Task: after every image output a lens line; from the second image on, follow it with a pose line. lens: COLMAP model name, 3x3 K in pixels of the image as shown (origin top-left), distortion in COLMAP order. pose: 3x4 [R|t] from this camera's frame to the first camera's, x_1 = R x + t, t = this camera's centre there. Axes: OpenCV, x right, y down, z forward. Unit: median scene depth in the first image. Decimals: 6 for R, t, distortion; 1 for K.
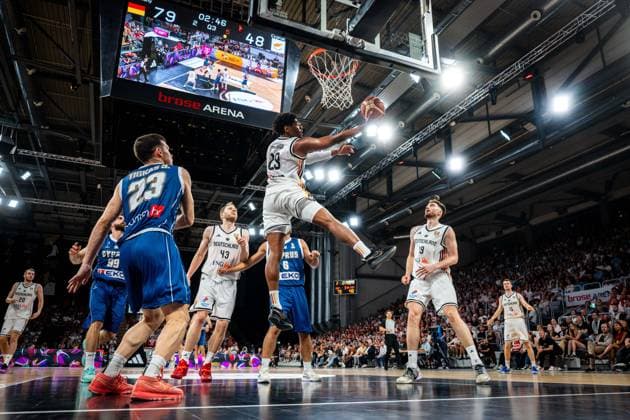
lens RADIAL K [[483.6, 0, 315.0], [0, 483.6, 210.0], [0, 0, 1]] dist [0.000562, 0.001635]
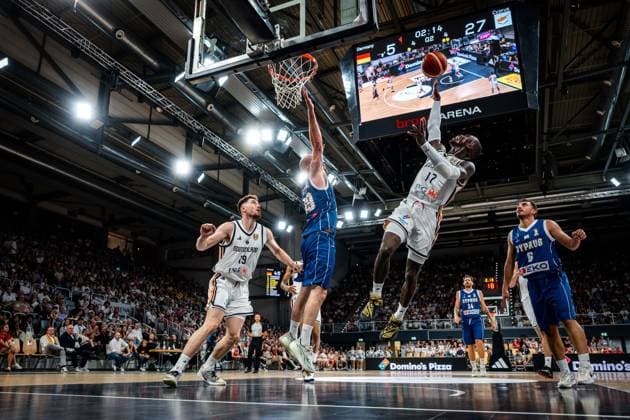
lens RADIAL K [[464.6, 0, 315.7], [0, 464.6, 228.1], [0, 0, 1]] dist [0.001739, 0.001099]
pose [[0.676503, -0.217808, -0.703493, 0.226661], [0.228078, 0.970261, -0.081073, 0.033394], [0.700231, -0.105605, 0.706062, 0.100485]]
